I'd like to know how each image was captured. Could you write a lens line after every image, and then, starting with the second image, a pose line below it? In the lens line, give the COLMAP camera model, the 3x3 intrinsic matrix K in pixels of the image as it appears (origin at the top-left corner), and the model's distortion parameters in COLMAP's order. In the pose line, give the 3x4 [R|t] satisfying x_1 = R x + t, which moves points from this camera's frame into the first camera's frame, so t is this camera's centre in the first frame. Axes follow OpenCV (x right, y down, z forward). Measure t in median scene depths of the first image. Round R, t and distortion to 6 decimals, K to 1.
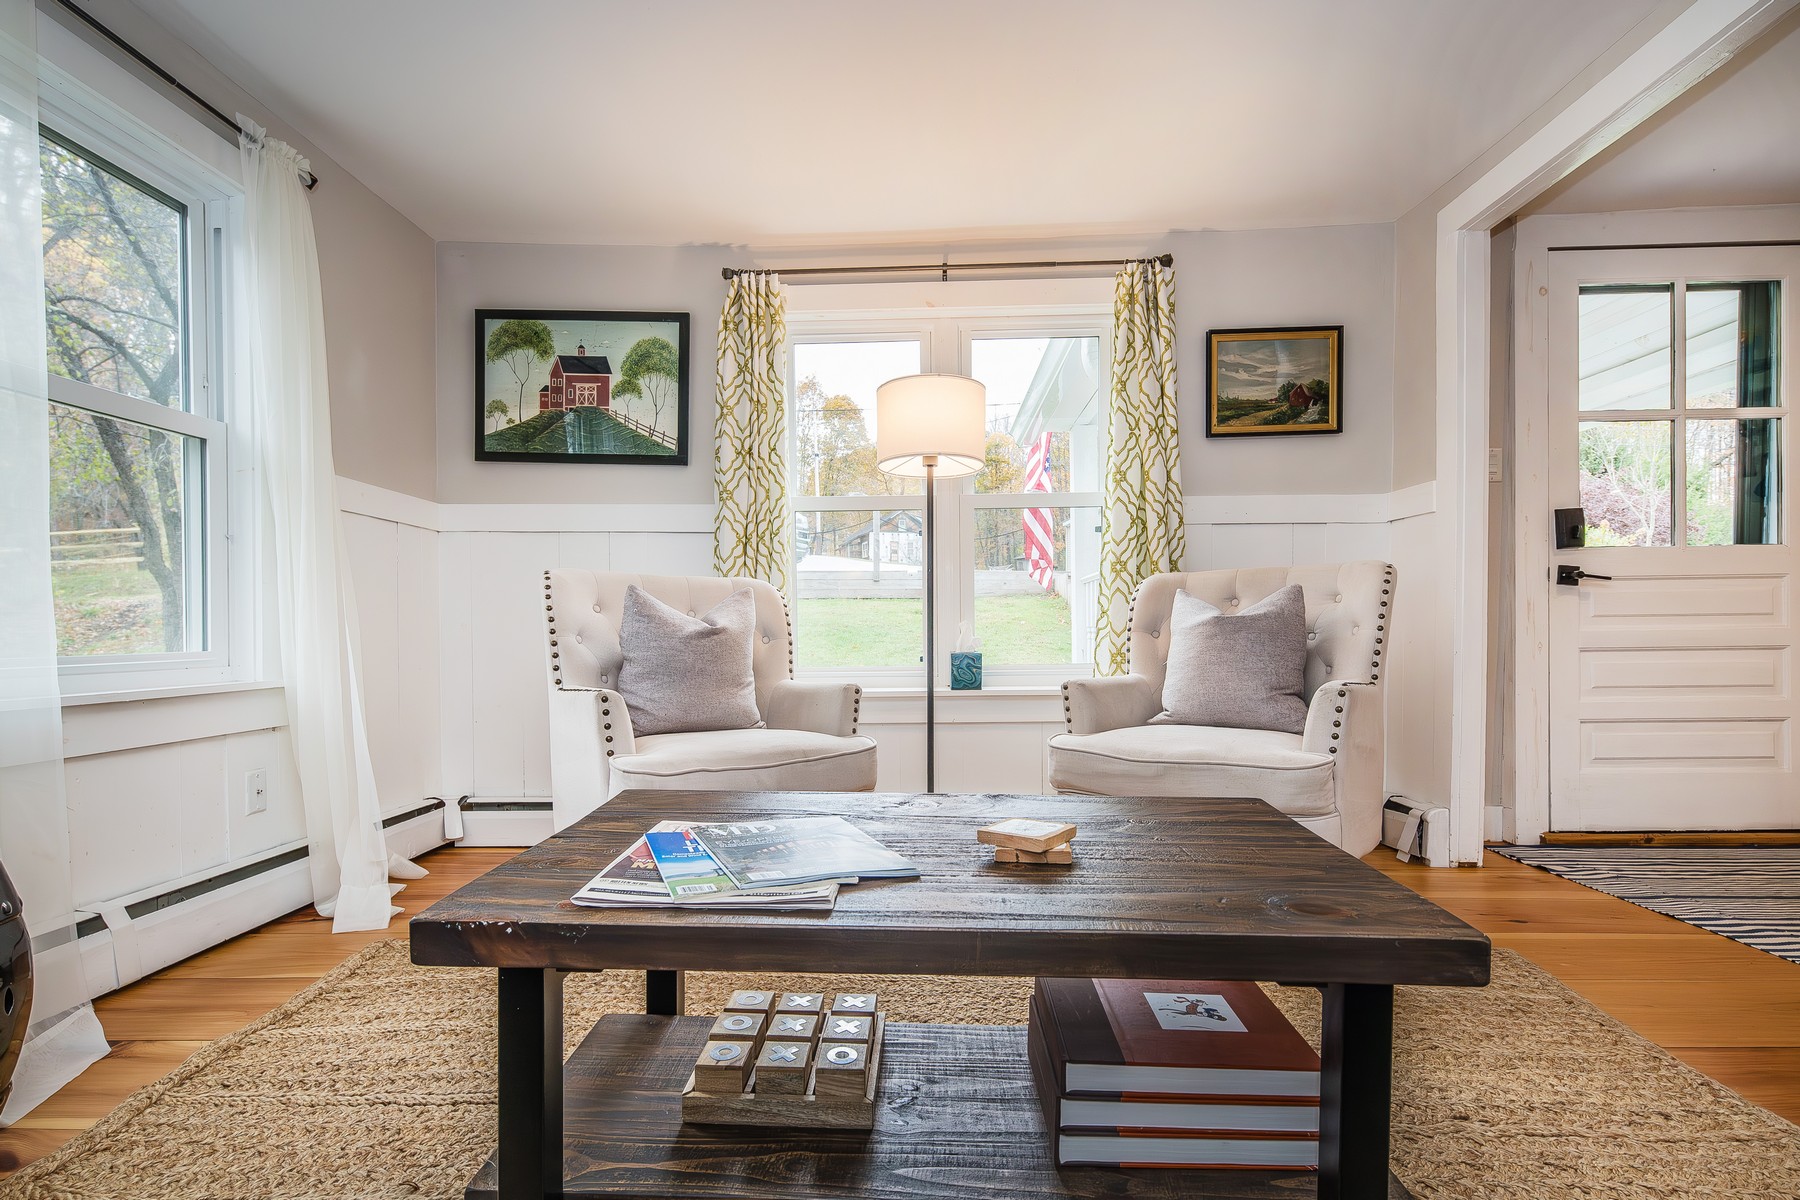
lens RADIAL K [[905.1, 0, 904.9], [0, 905.1, 637.2], [0, 0, 1]] dist [0.011891, -0.000115]
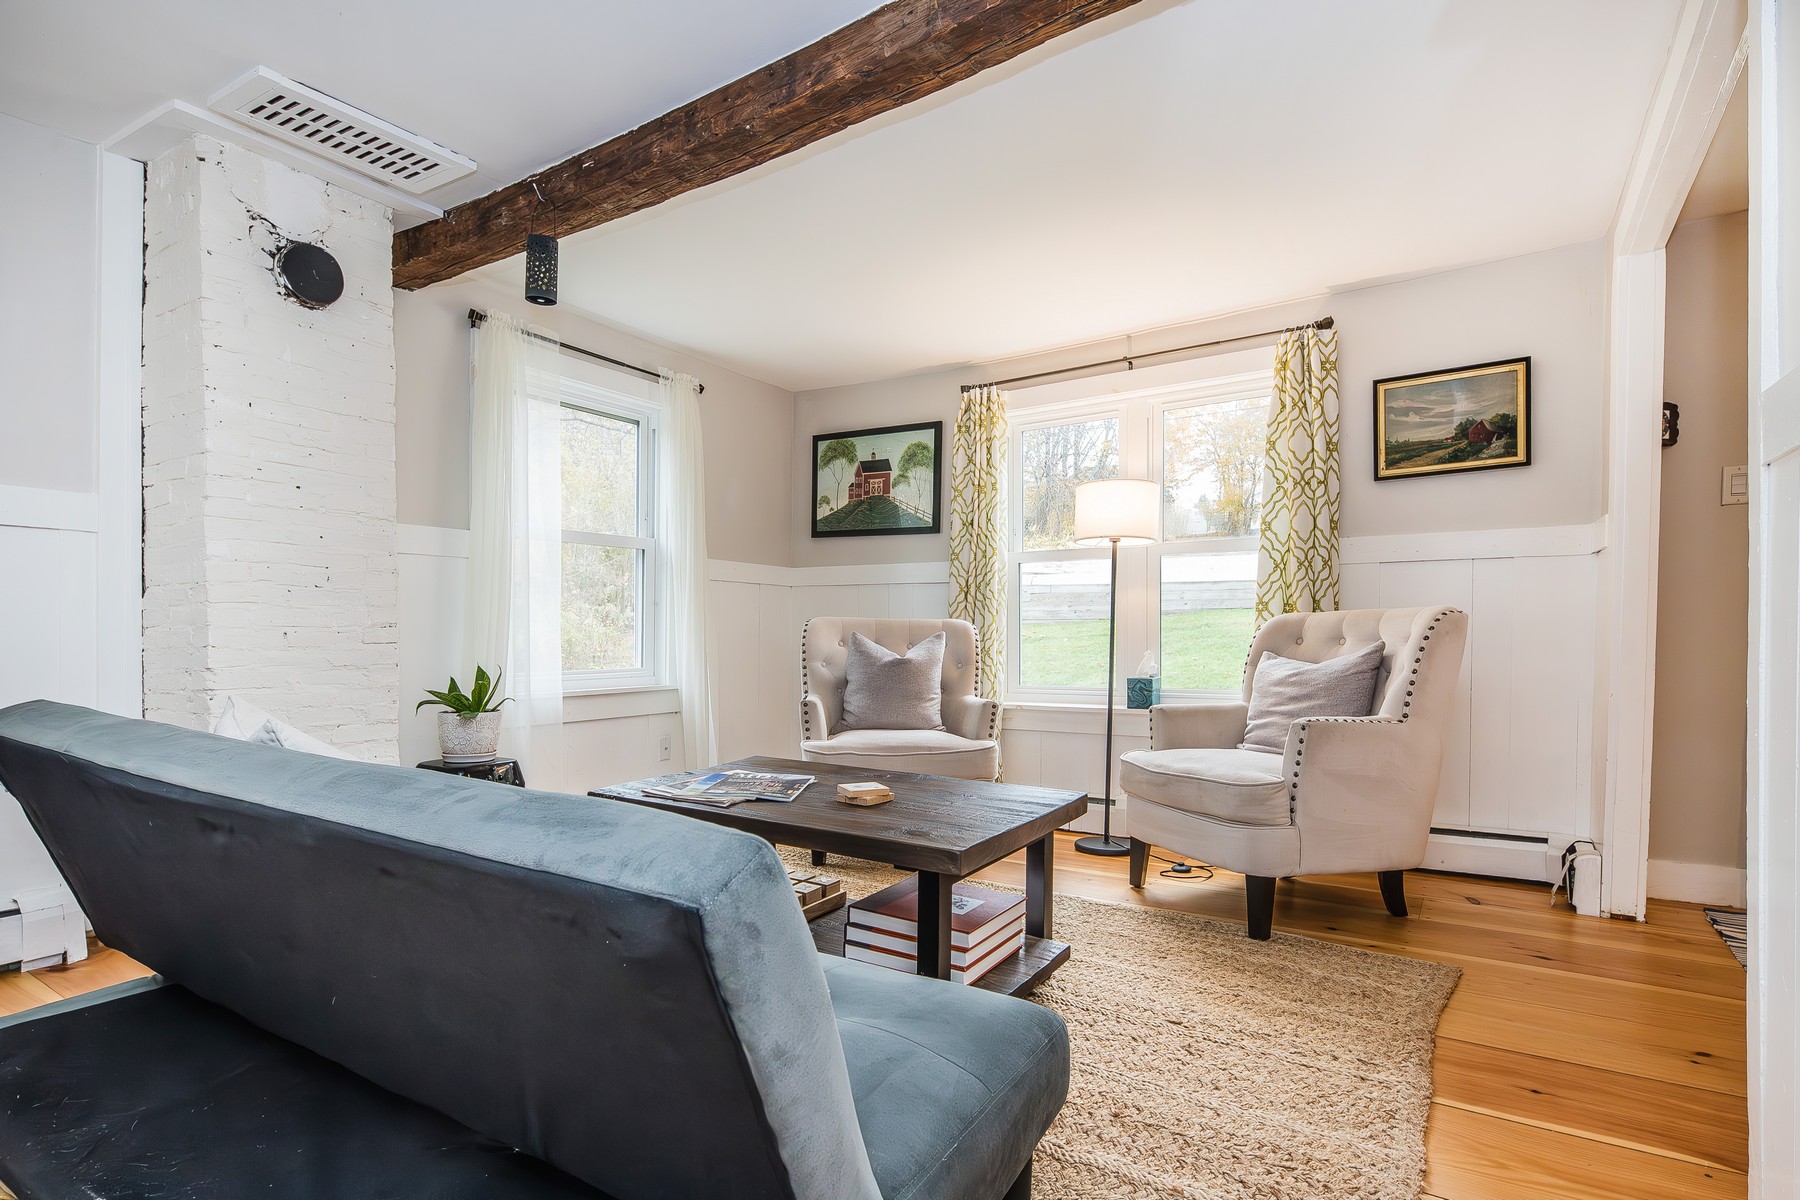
lens RADIAL K [[956.7, 0, 932.3], [0, 956.7, 632.2], [0, 0, 1]] dist [0.019460, 0.000617]
pose [[0.860138, 0.006853, -0.510015, 0.488177], [-0.008633, 0.999962, -0.001122, -0.040598], [0.509988, 0.005368, 0.860165, -0.237489]]
